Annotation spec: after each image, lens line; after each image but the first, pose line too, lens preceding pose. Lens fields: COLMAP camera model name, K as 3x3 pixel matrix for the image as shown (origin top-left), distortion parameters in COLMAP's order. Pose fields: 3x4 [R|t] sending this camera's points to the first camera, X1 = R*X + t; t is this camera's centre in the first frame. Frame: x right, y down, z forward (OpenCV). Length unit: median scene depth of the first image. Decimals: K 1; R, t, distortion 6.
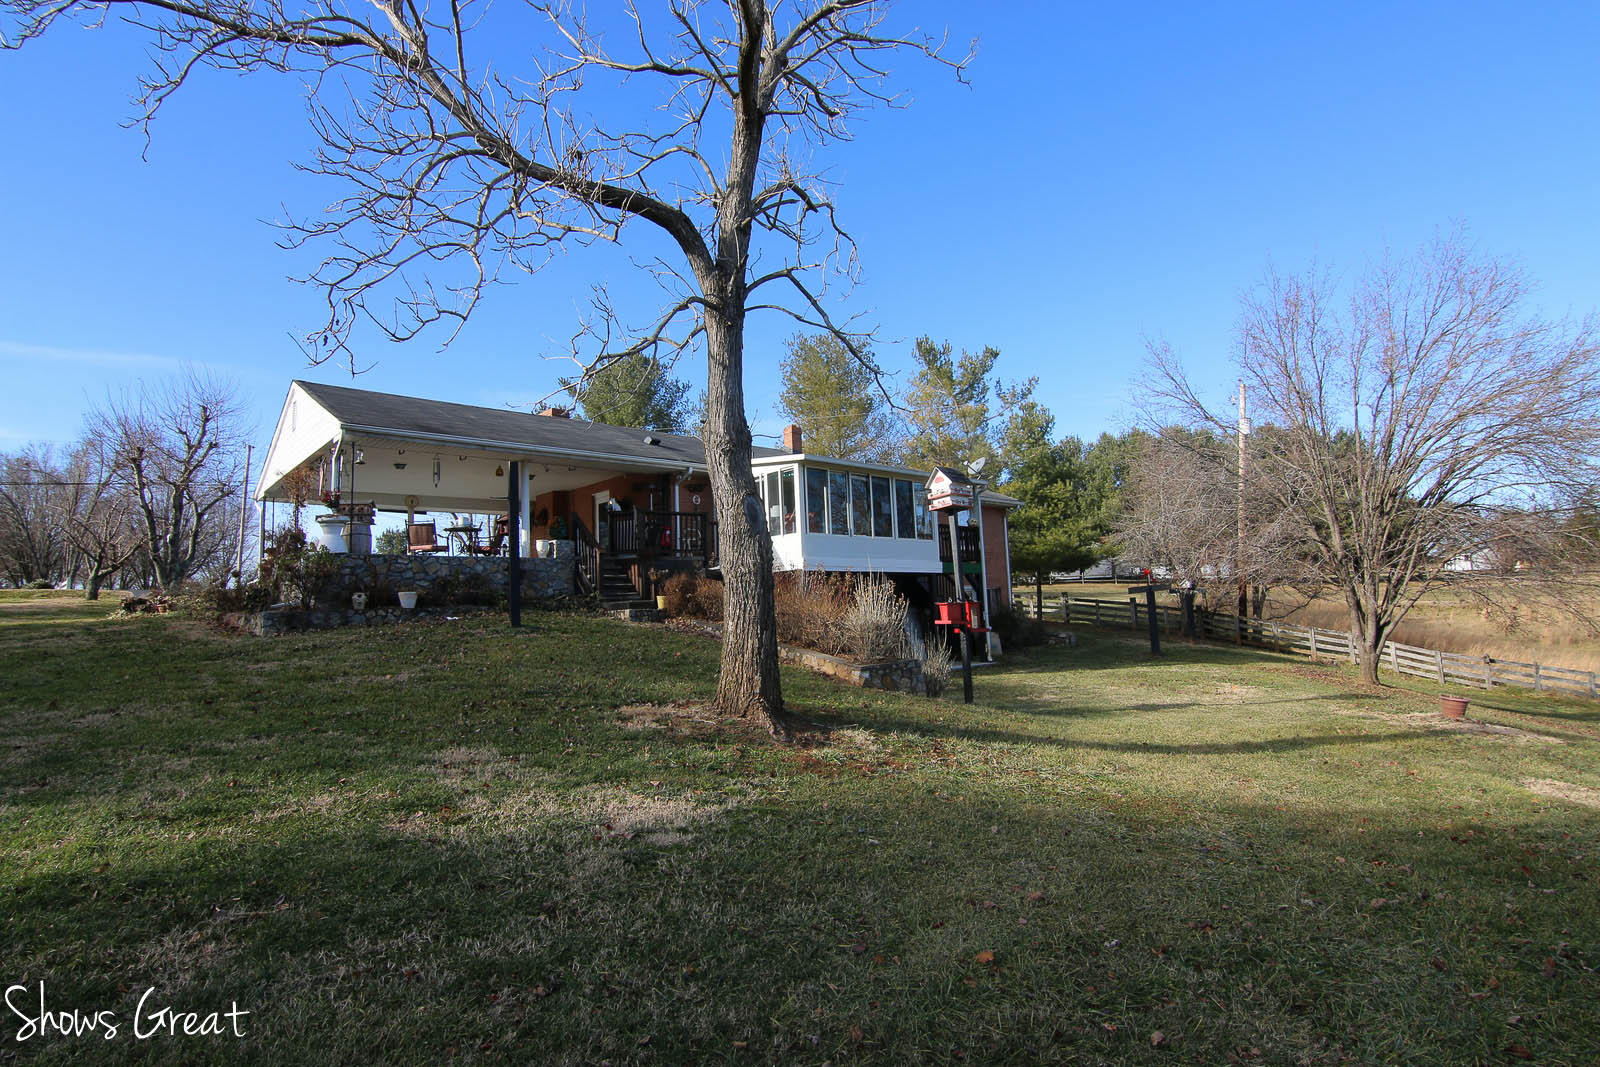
lens RADIAL K [[802.0, 0, 794.6], [0, 802.0, 532.2], [0, 0, 1]] dist [-0.004156, -0.012745]
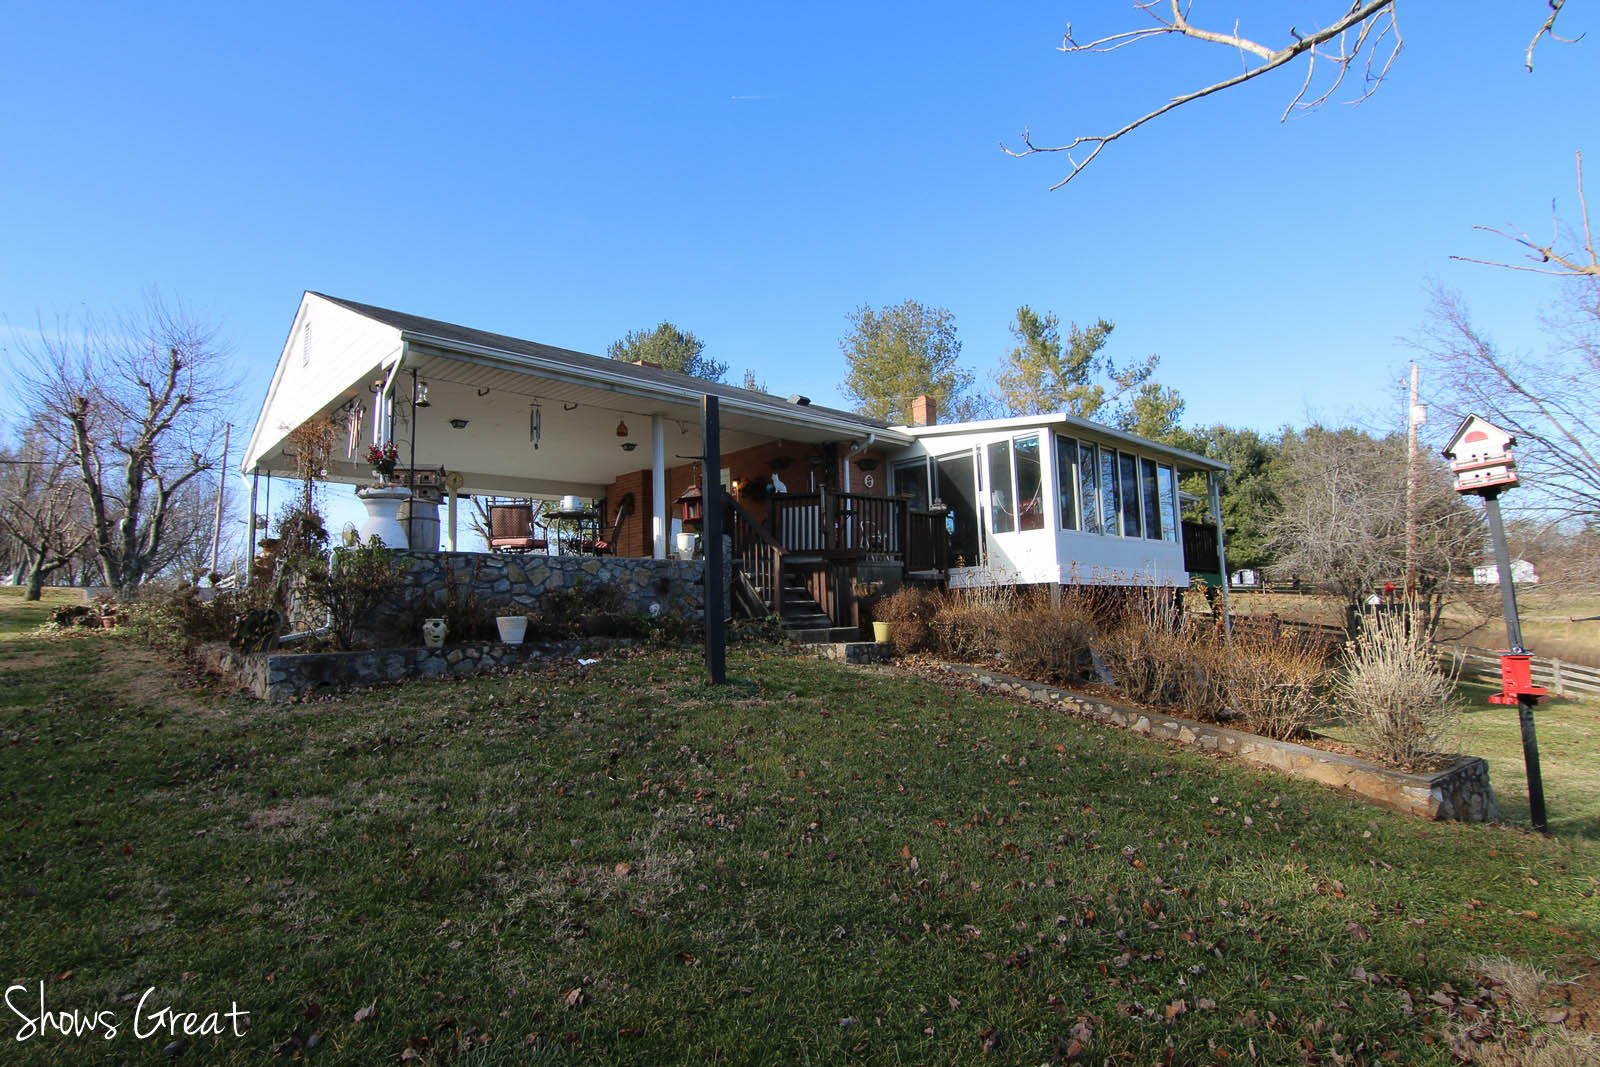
lens RADIAL K [[802.0, 0, 794.6], [0, 802.0, 532.2], [0, 0, 1]] dist [-0.004156, -0.012745]
pose [[0.999635, 0.015382, 0.022195, -0.224212], [-0.015366, 0.999882, -0.000907, 0.007466], [-0.022207, 0.000566, 0.999753, 0.312514]]
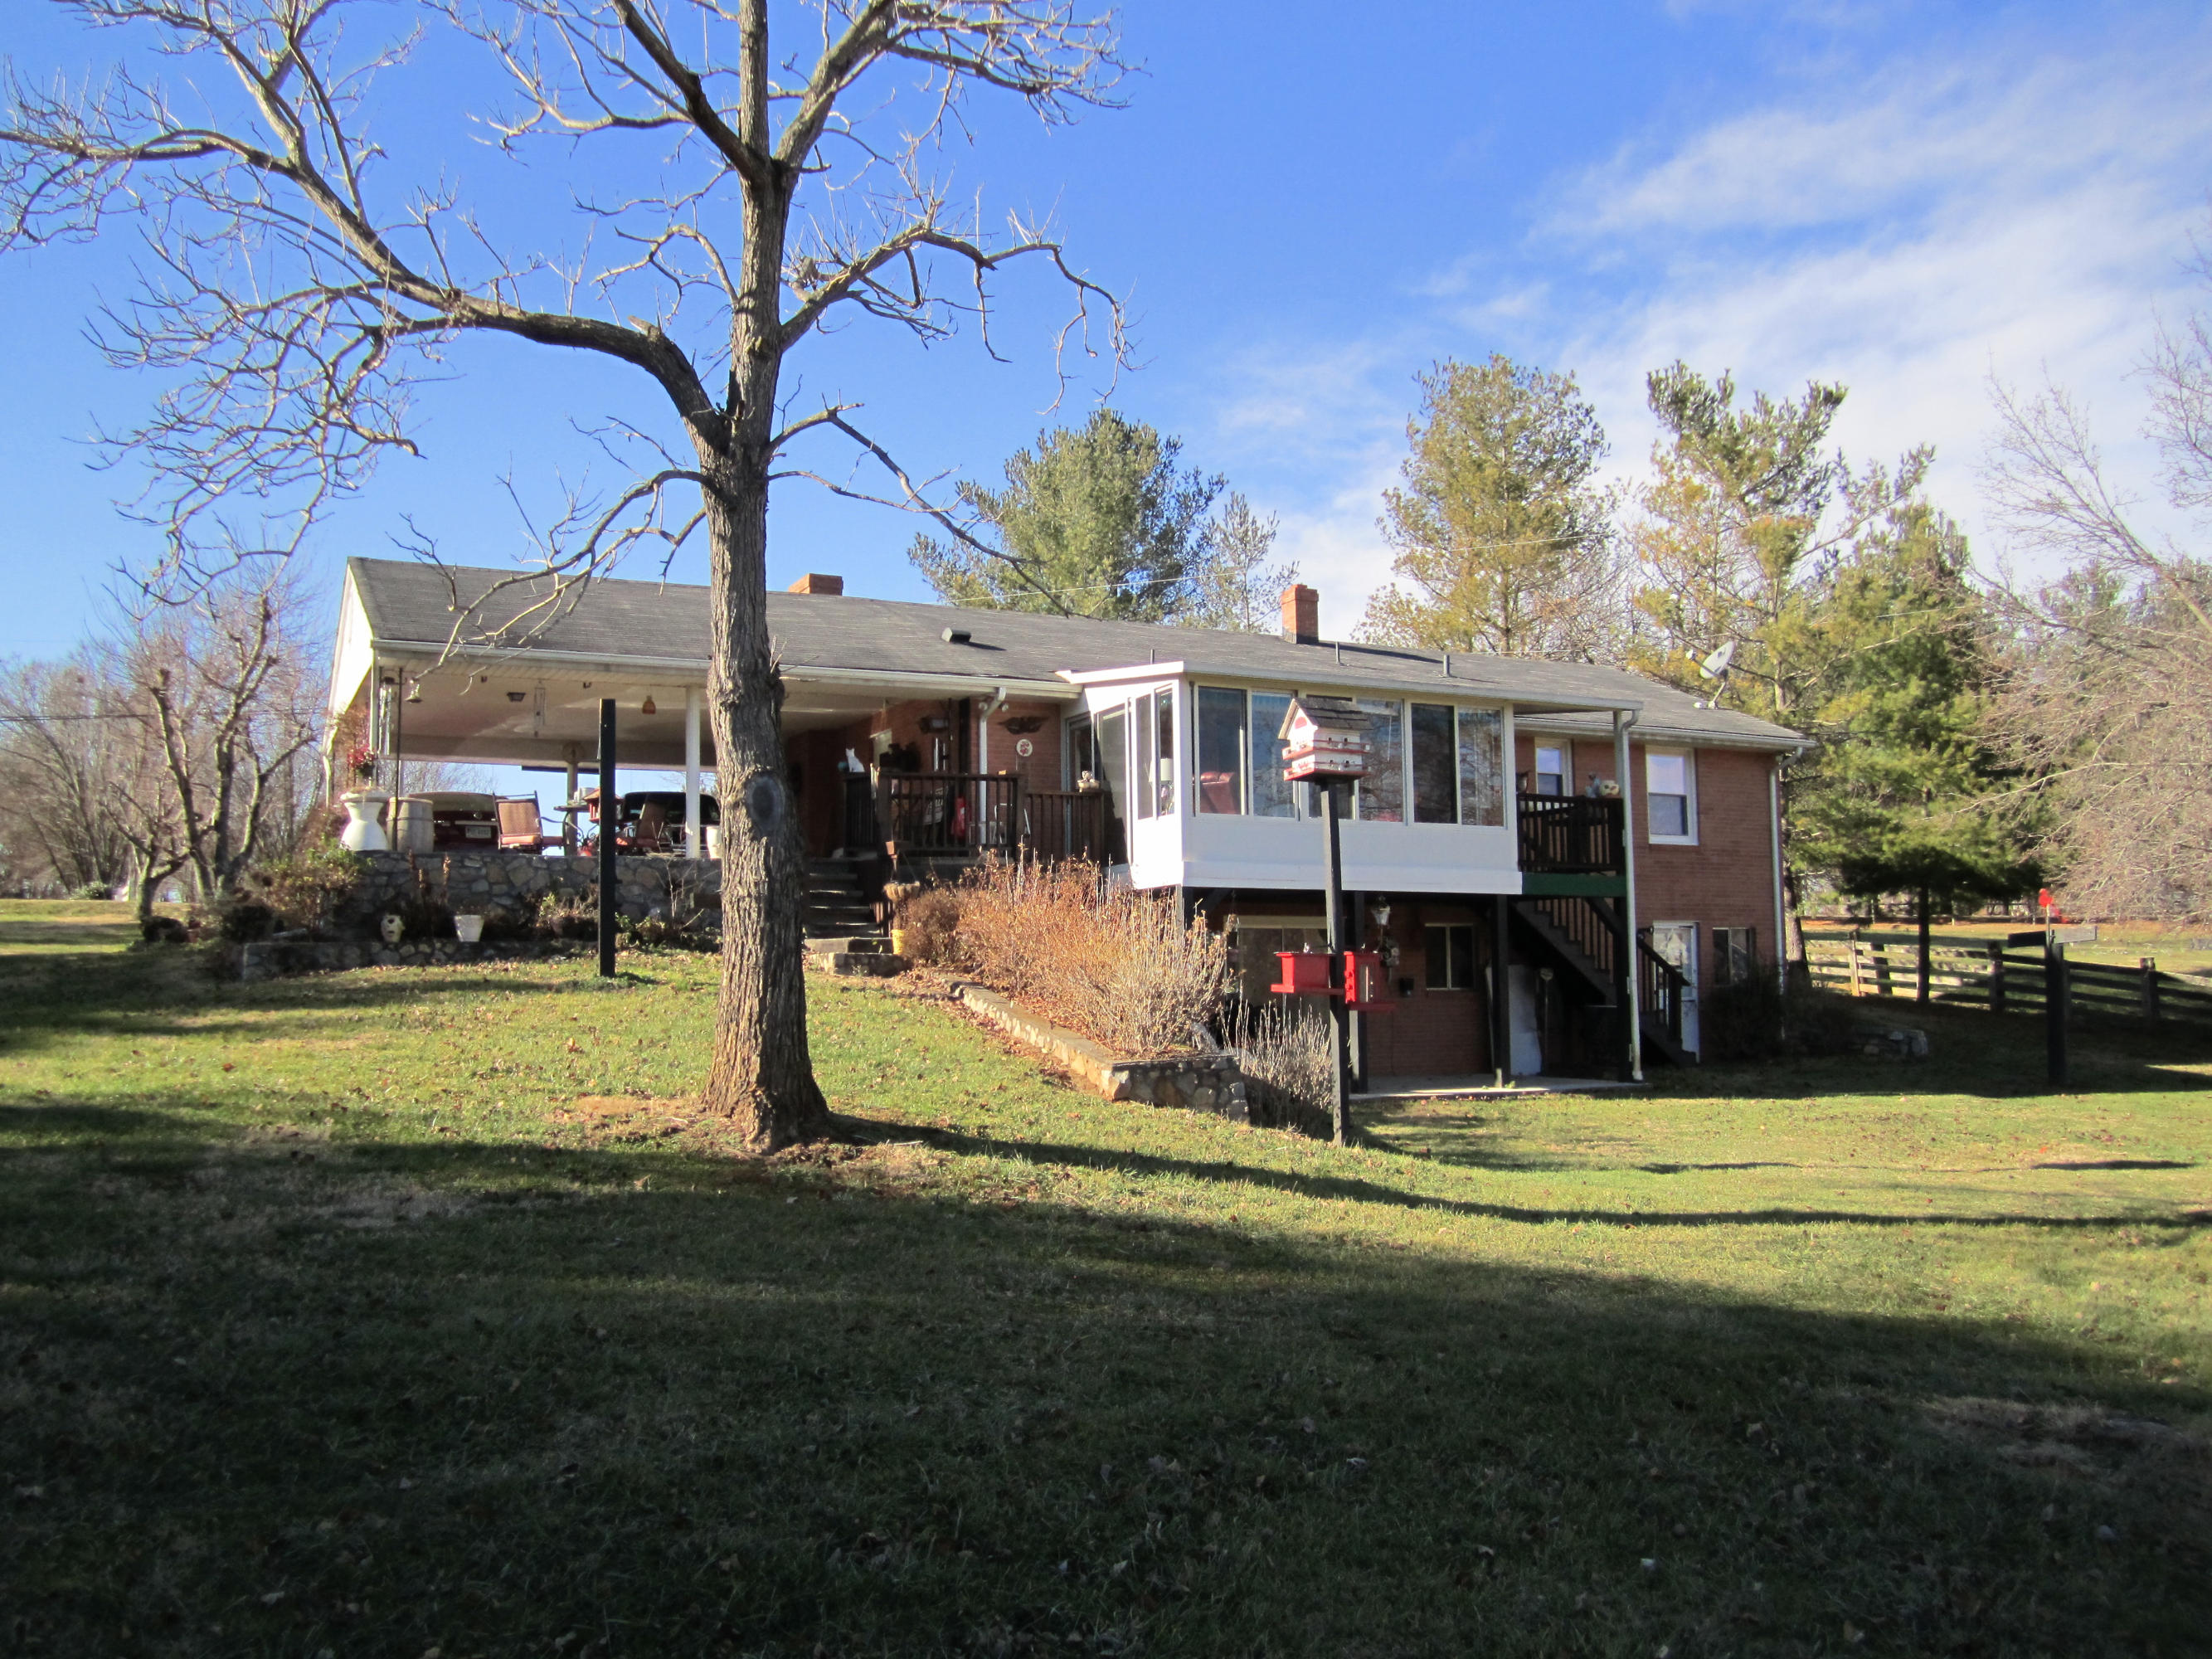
lens RADIAL K [[1817.9, 0, 1094.9], [0, 1817.9, 828.4], [0, 0, 1]] dist [-0.095922, 0.093458]
pose [[0.963551, 0.003280, -0.267506, 0.262197], [0.002569, 0.999765, 0.021511, -0.014926], [0.267513, -0.021414, 0.963316, -0.141578]]
